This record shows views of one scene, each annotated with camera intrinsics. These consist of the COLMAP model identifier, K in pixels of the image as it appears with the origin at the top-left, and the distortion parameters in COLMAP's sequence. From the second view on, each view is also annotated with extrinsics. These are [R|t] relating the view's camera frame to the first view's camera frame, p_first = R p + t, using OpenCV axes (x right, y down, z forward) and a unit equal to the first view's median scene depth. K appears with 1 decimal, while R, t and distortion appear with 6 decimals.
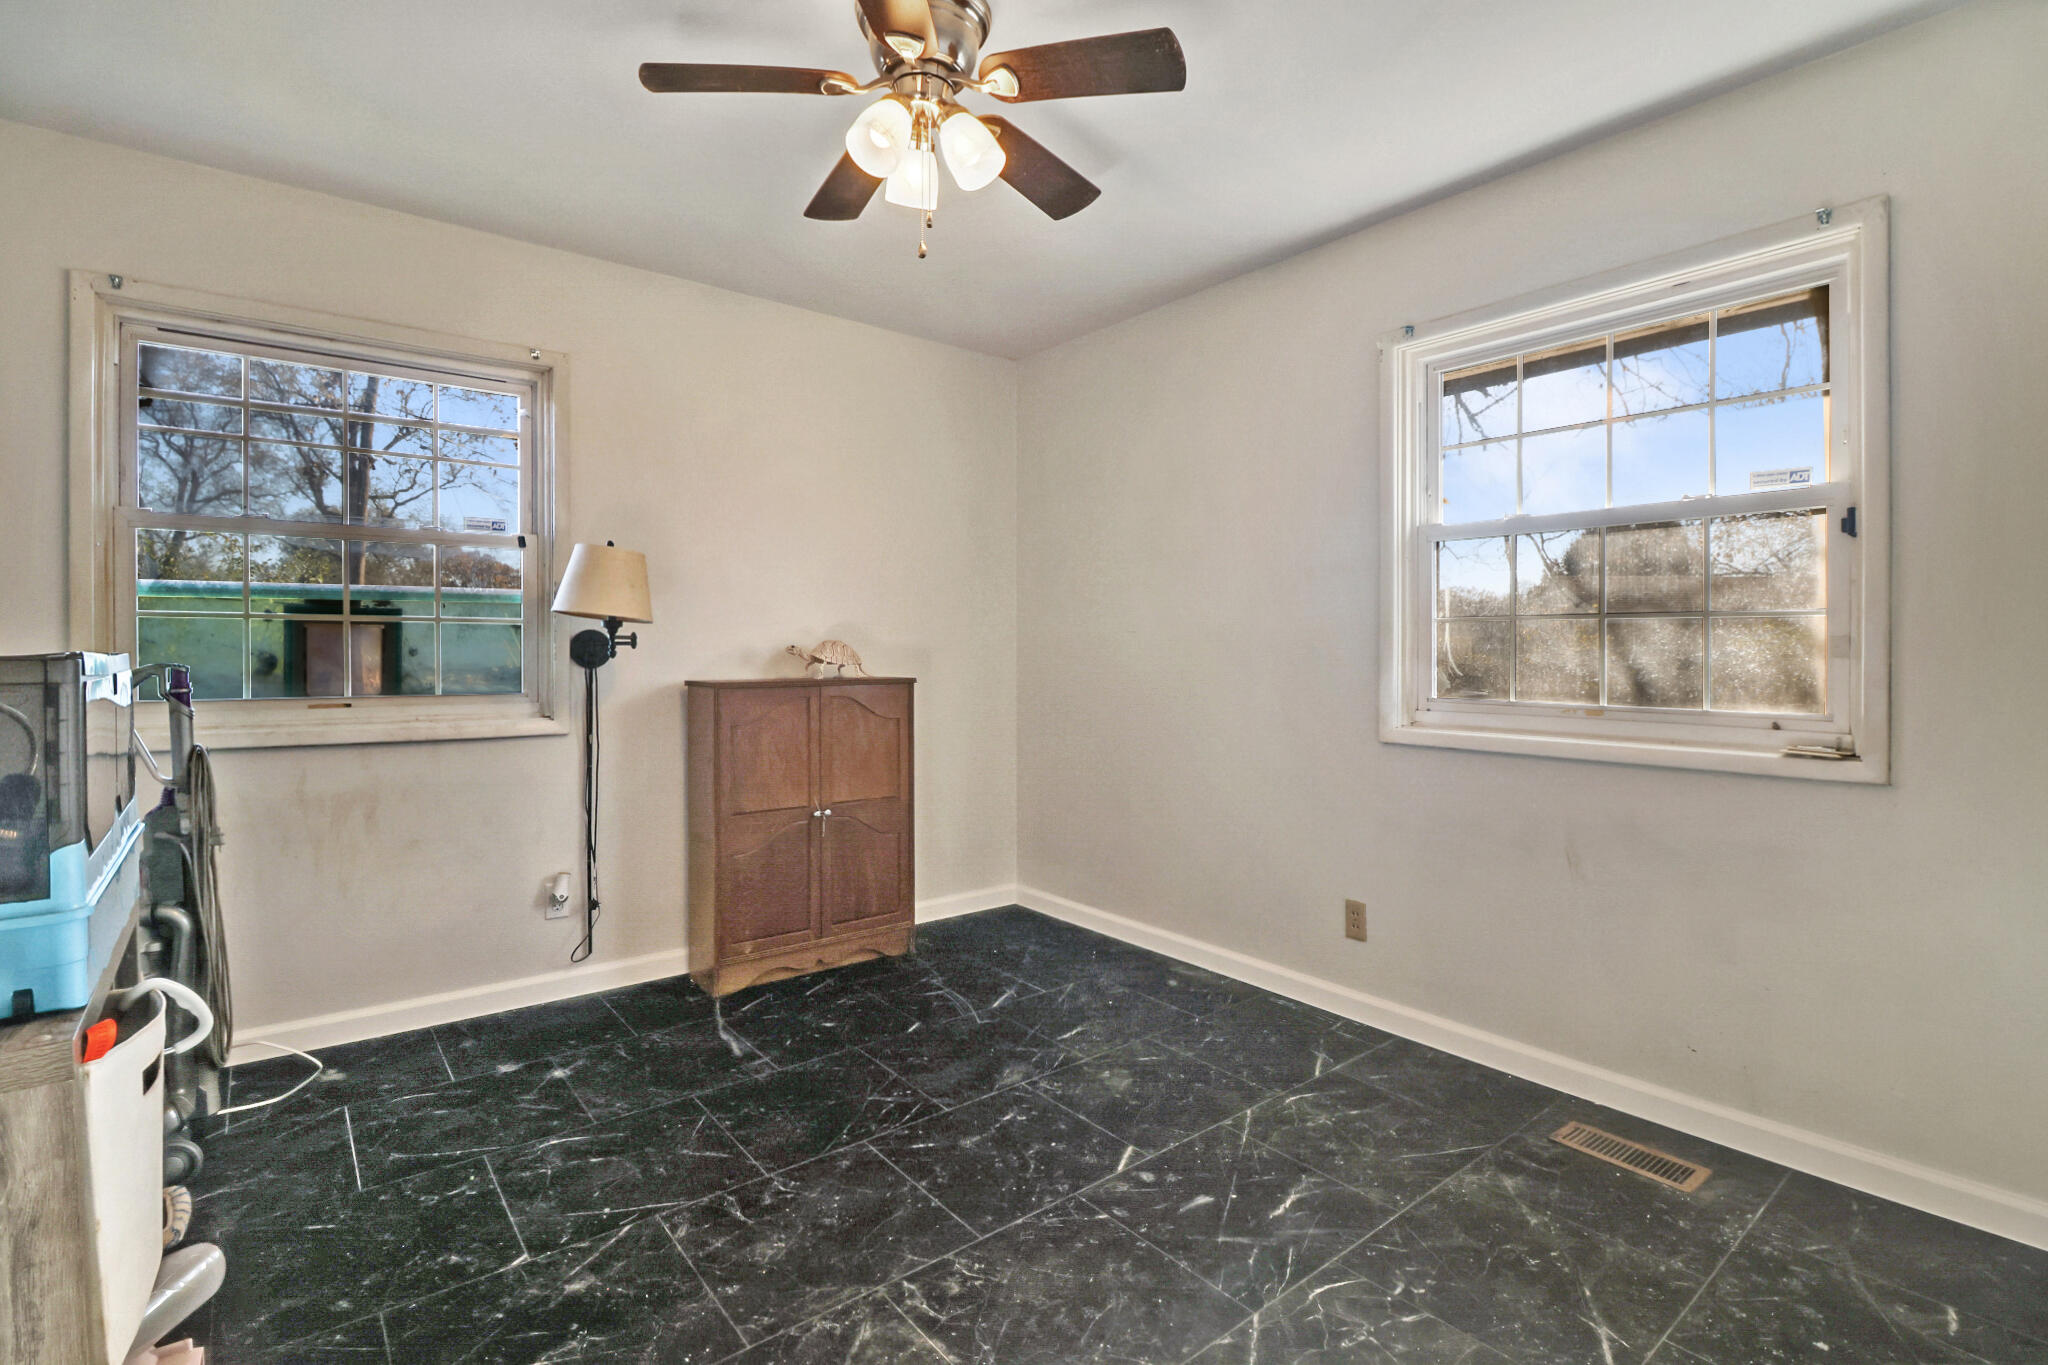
lens RADIAL K [[951.6, 0, 1038.0], [0, 951.6, 652.5], [0, 0, 1]] dist [0.002336, -0.013901]
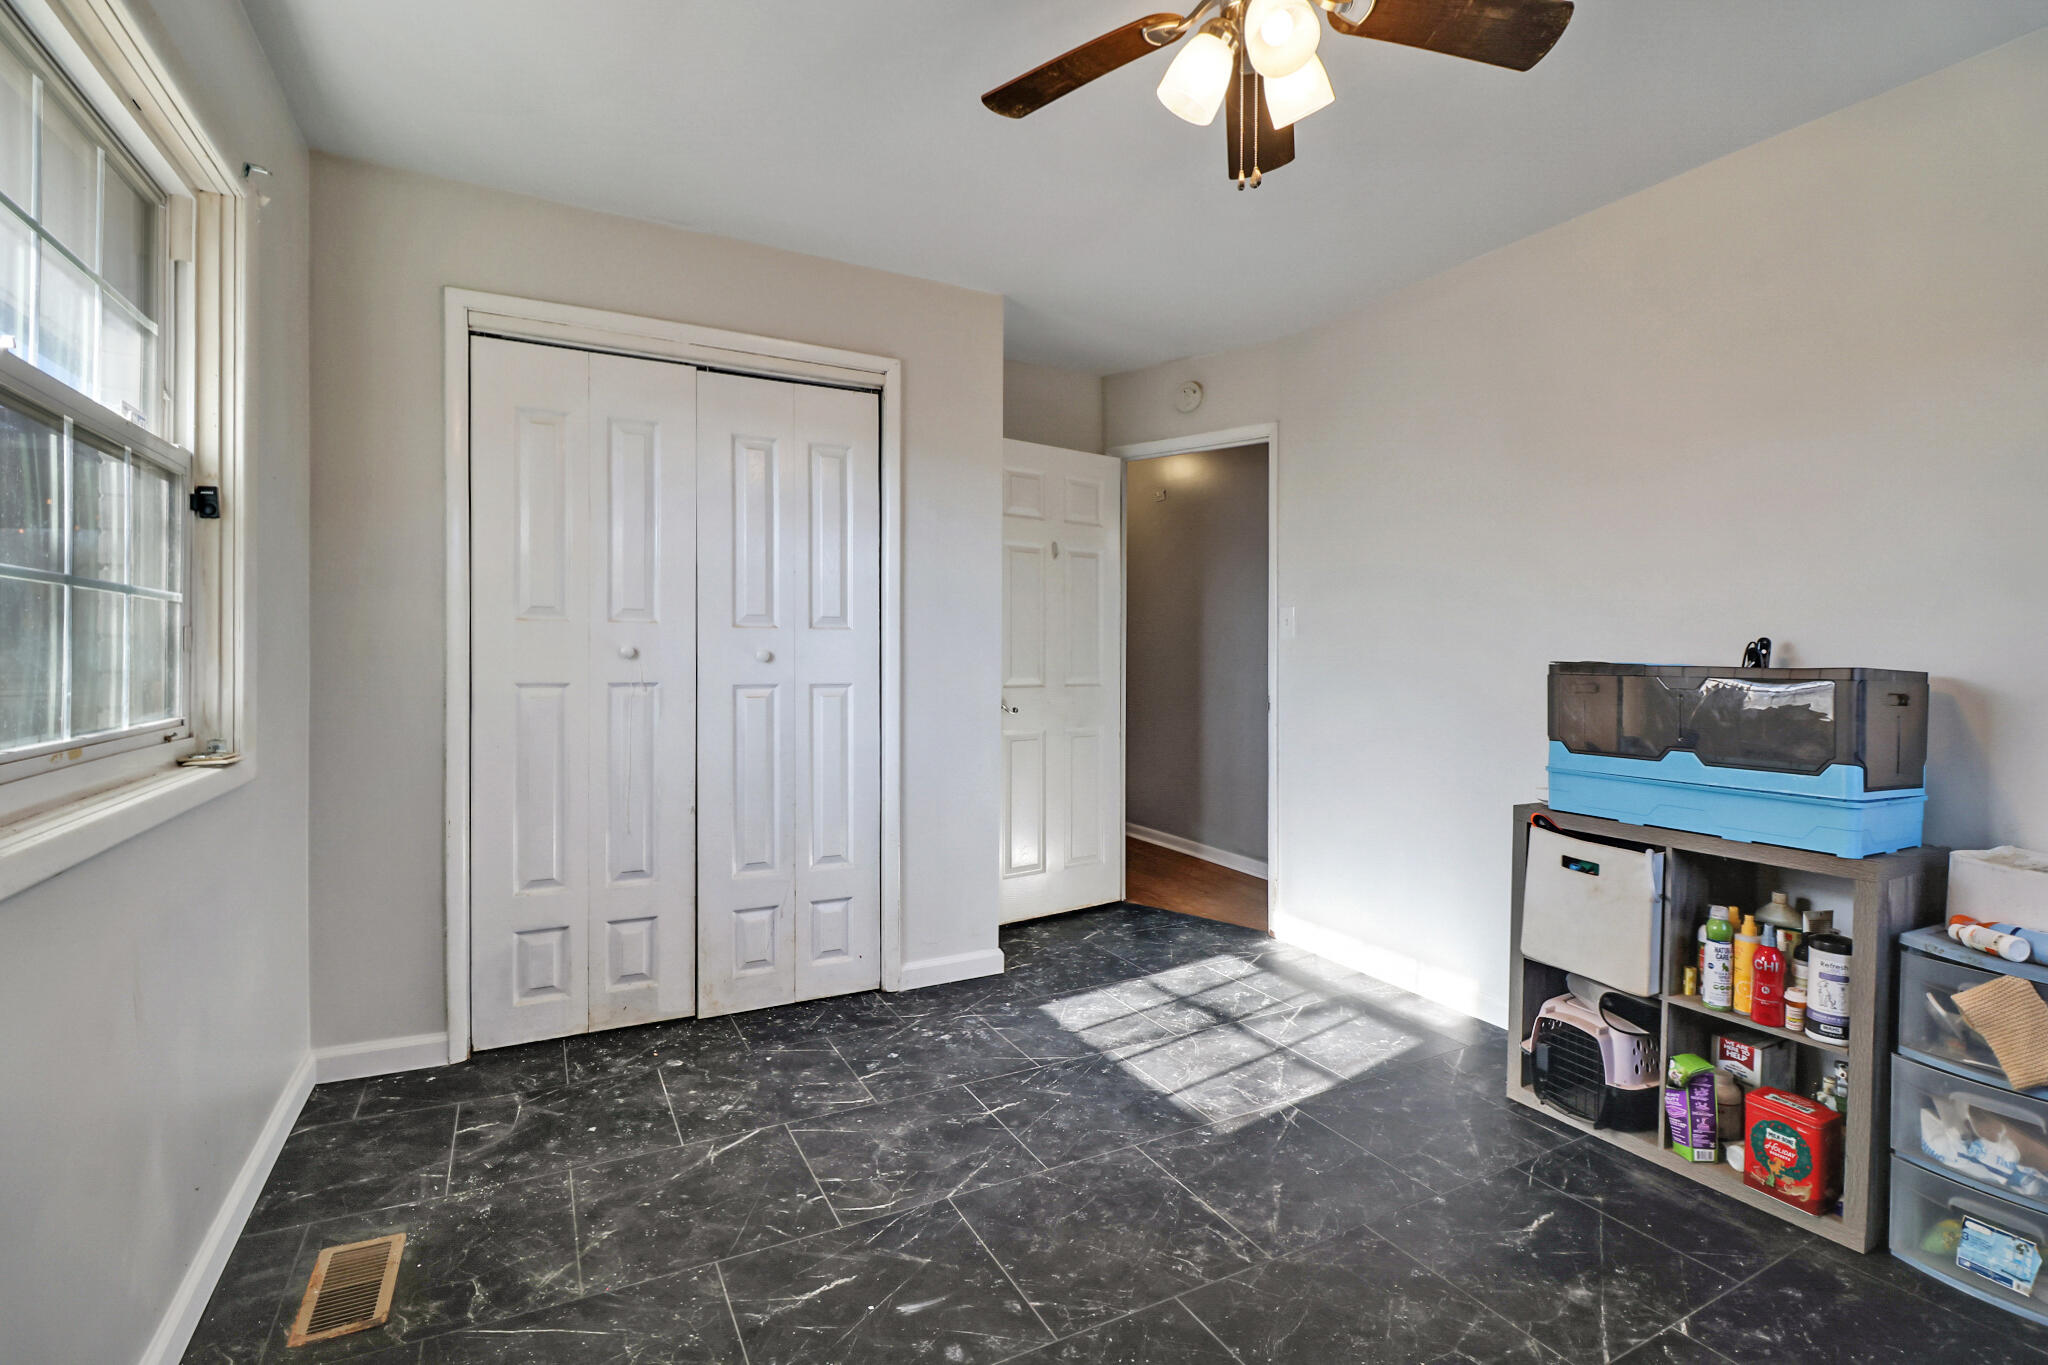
lens RADIAL K [[951.6, 0, 1038.0], [0, 951.6, 652.5], [0, 0, 1]] dist [0.002336, -0.013901]
pose [[-0.981621, -0.008769, 0.190640, -0.104045], [-0.009826, 0.999941, -0.004602, -0.000740], [-0.190588, -0.006391, -0.981649, 2.034917]]
